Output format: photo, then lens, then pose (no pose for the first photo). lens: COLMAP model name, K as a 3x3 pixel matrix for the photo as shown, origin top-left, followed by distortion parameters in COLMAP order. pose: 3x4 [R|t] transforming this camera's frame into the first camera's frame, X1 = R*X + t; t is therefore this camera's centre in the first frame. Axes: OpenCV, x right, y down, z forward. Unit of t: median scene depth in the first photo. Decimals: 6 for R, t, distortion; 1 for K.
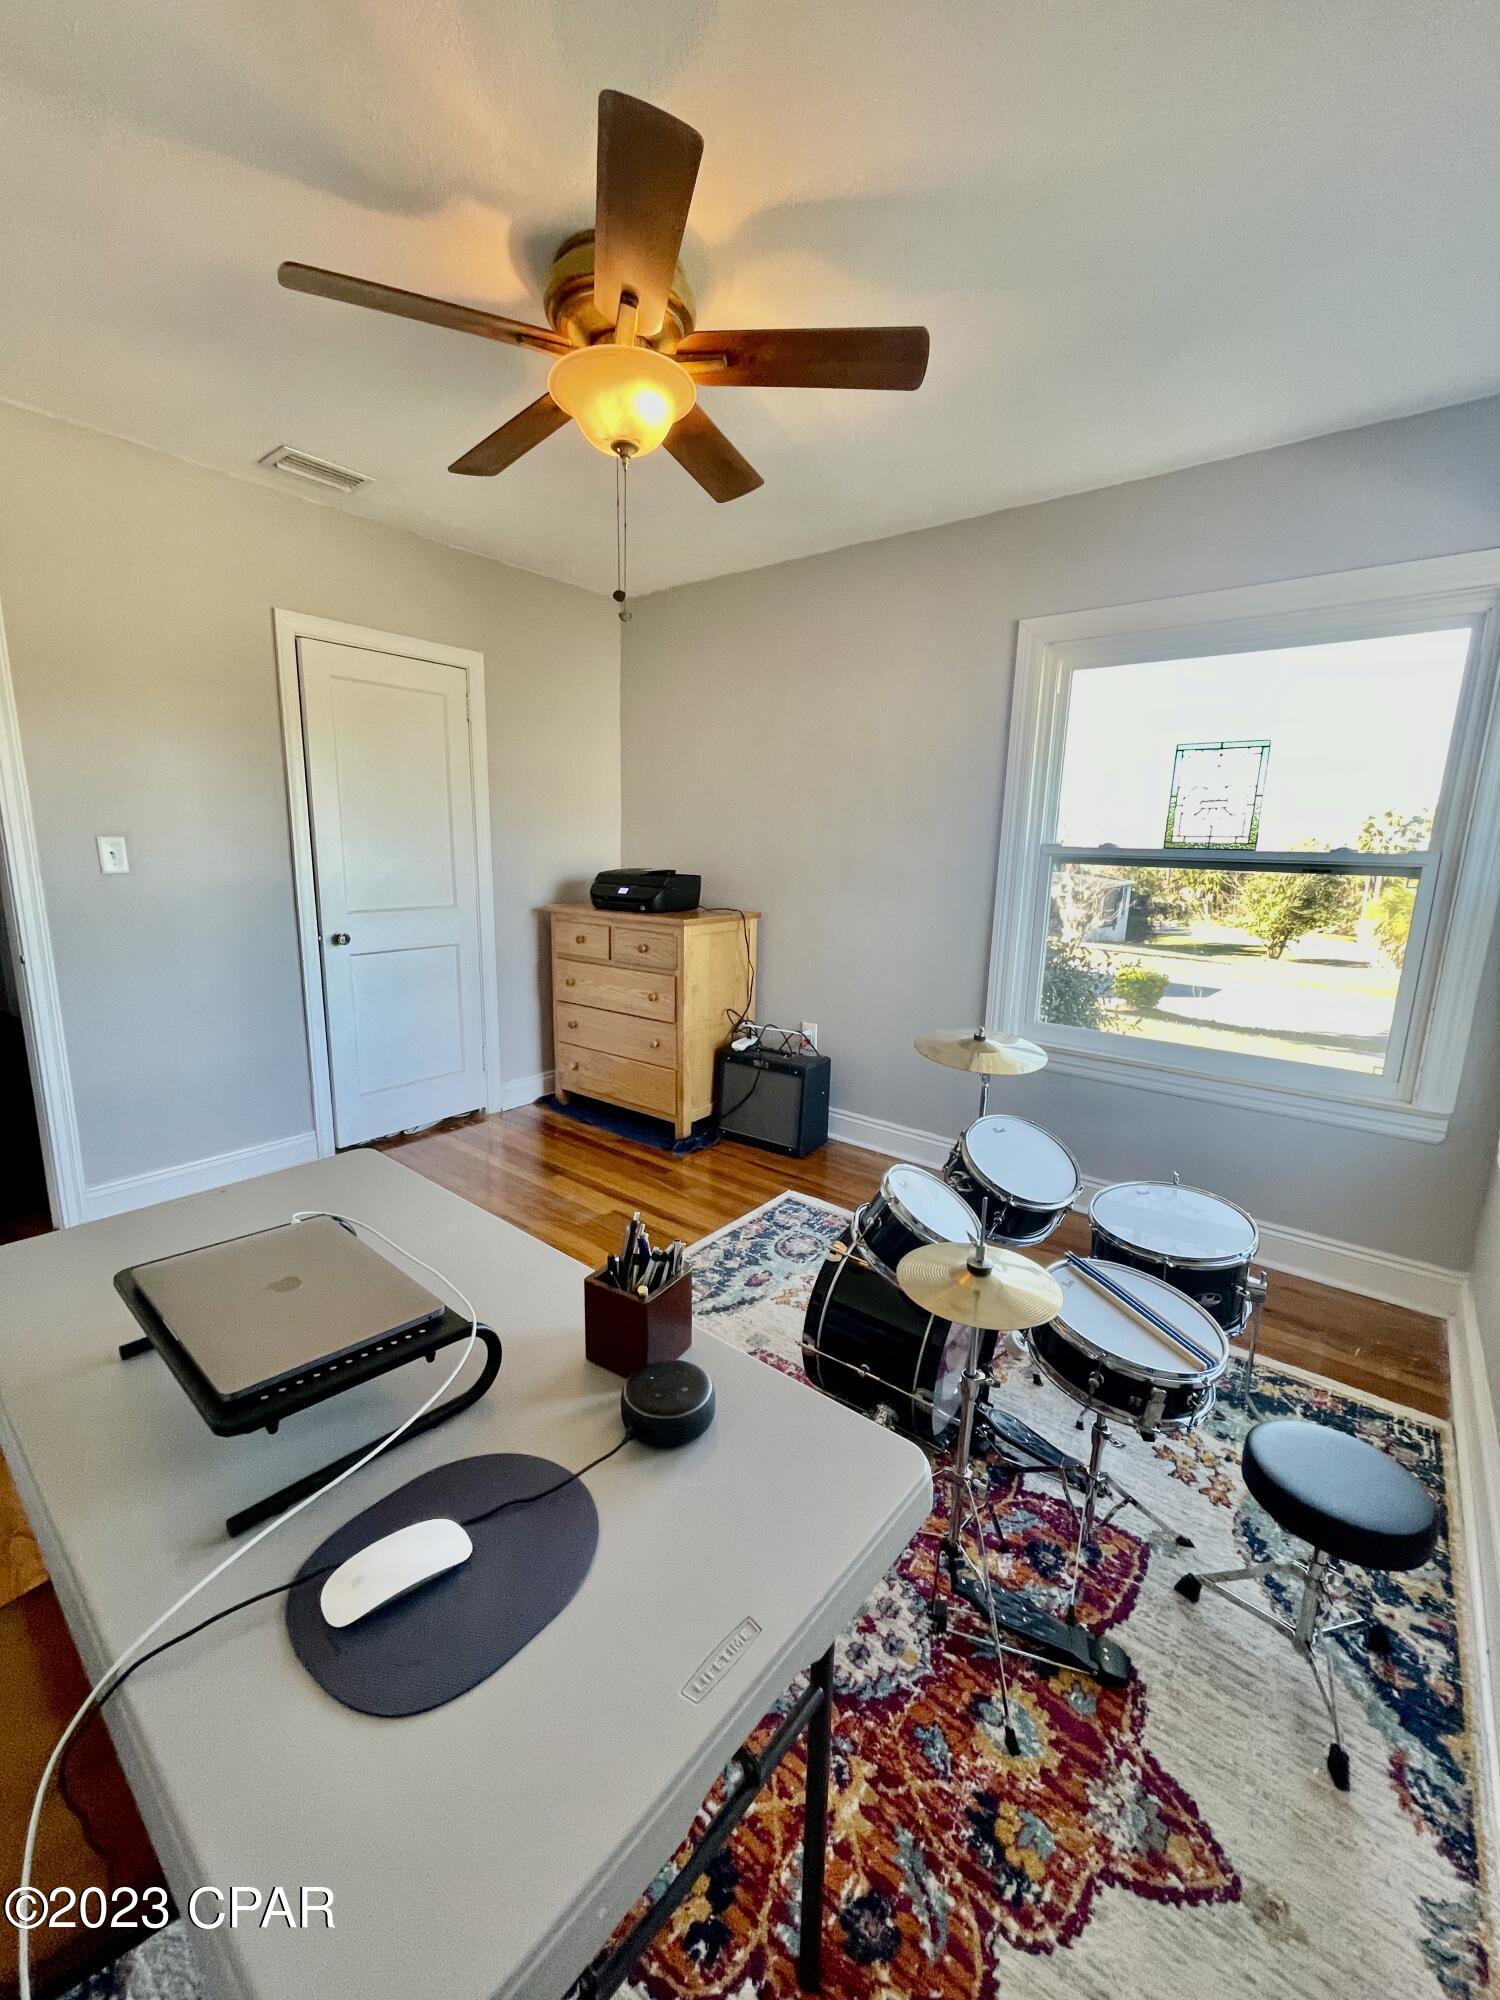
lens RADIAL K [[798.7, 0, 745.9], [0, 798.7, 1013.9], [0, 0, 1]] dist [0.001131, 0.000004]
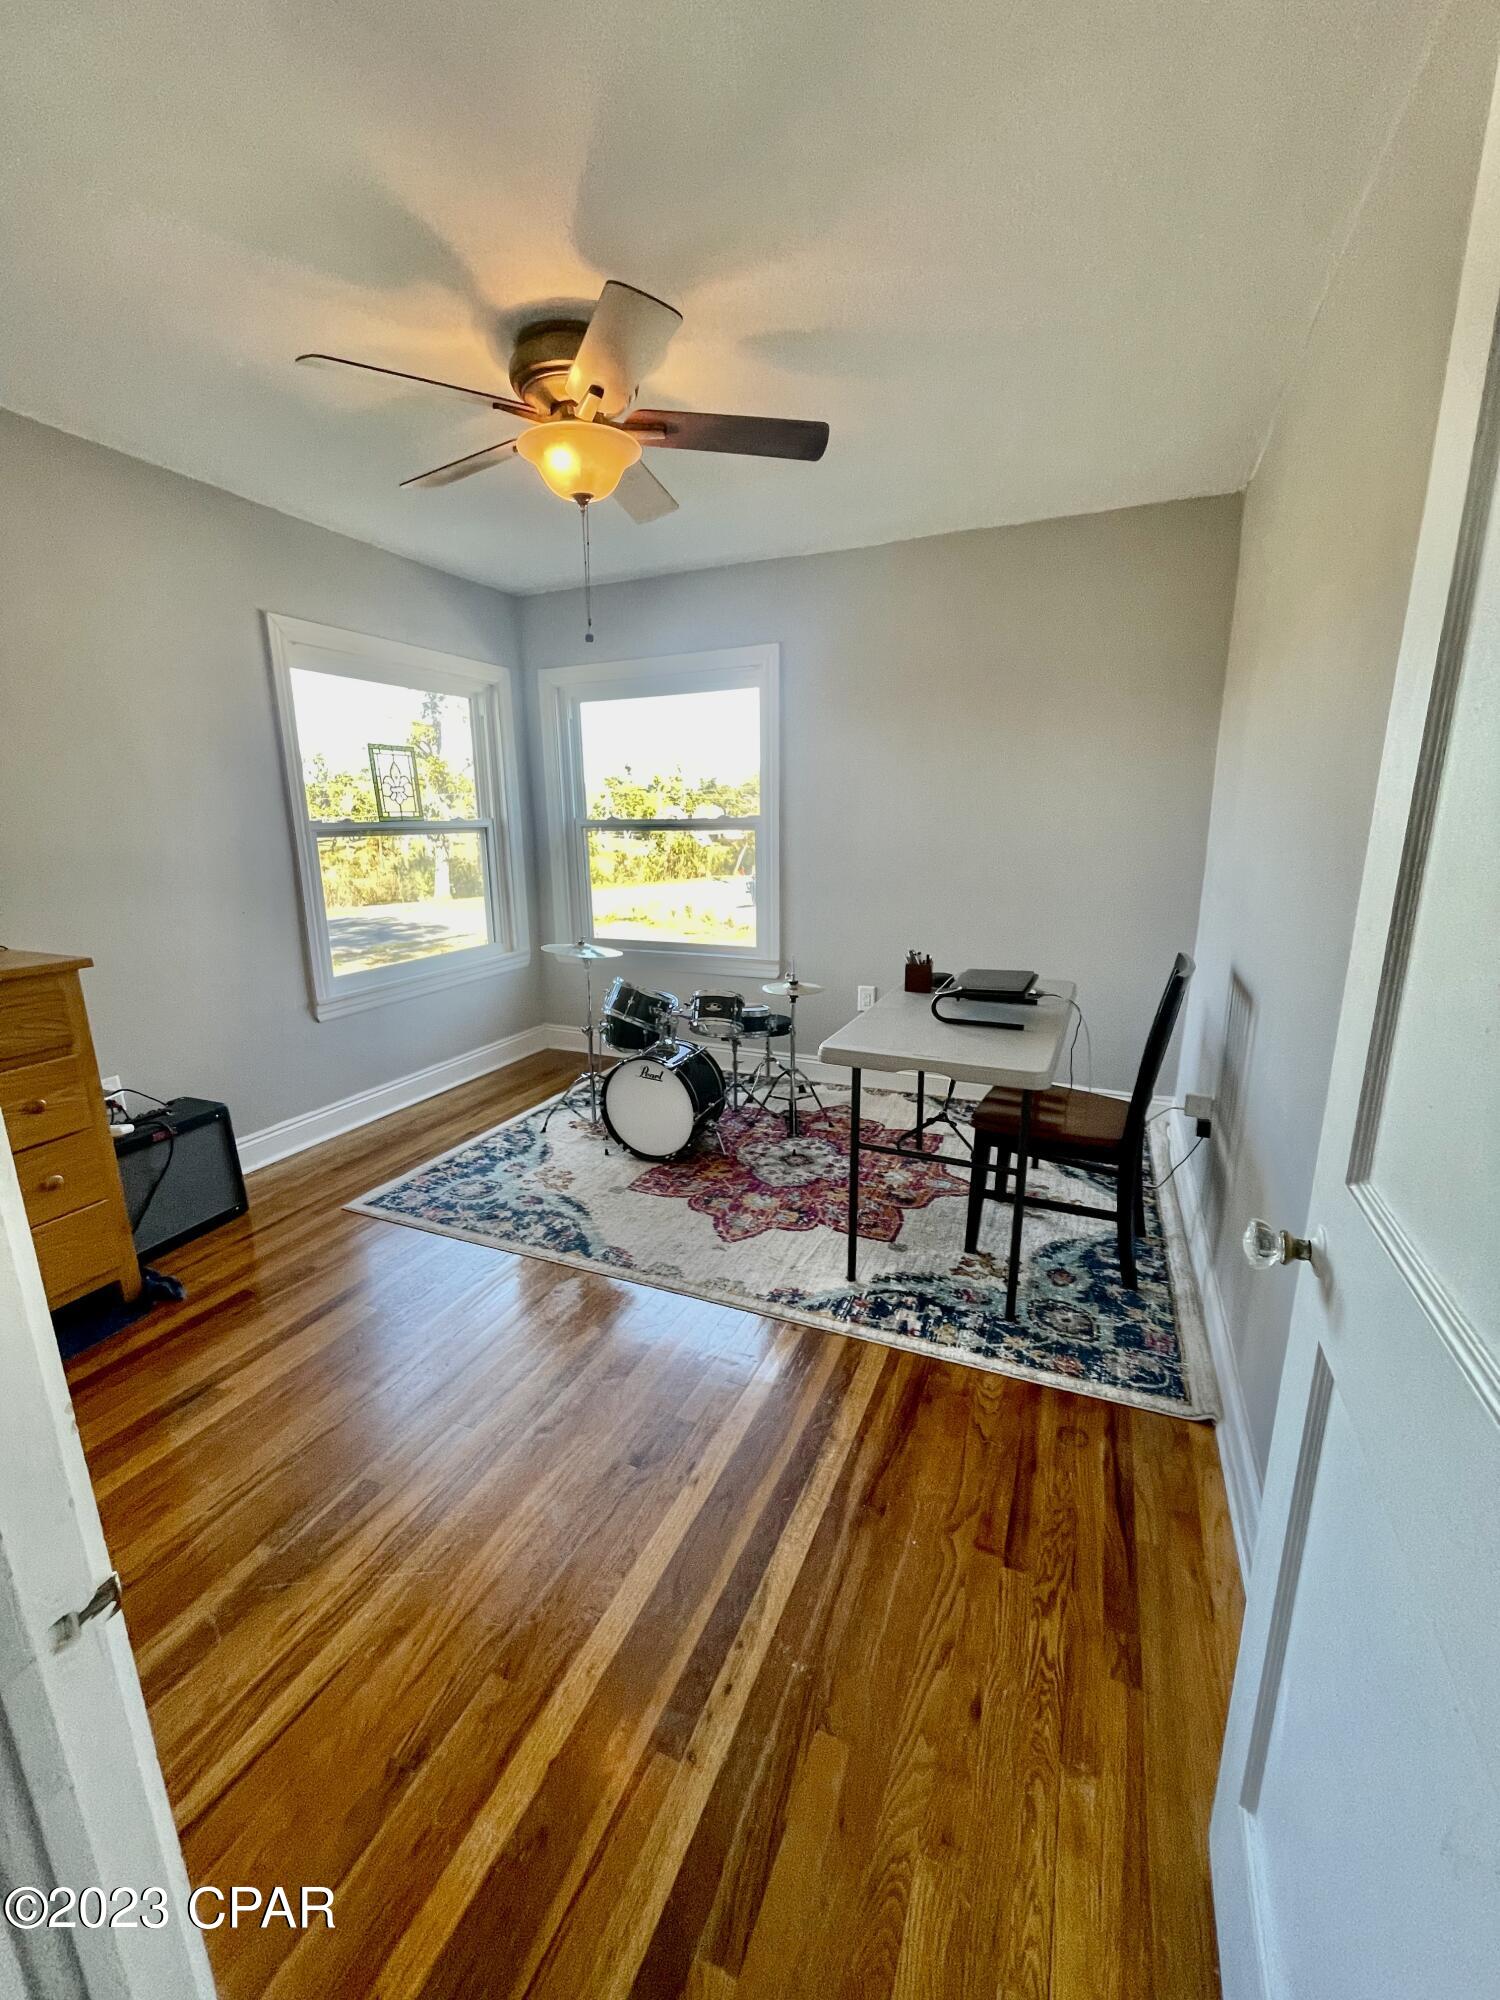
lens RADIAL K [[798.7, 0, 748.3], [0, 798.7, 992.5], [0, 0, 1]] dist [0.001131, 0.000004]
pose [[-0.249595, -0.240859, 0.937918, -0.966138], [0.211299, 0.931686, 0.295489, -0.202667], [-0.945016, 0.271934, -0.181651, 0.739403]]
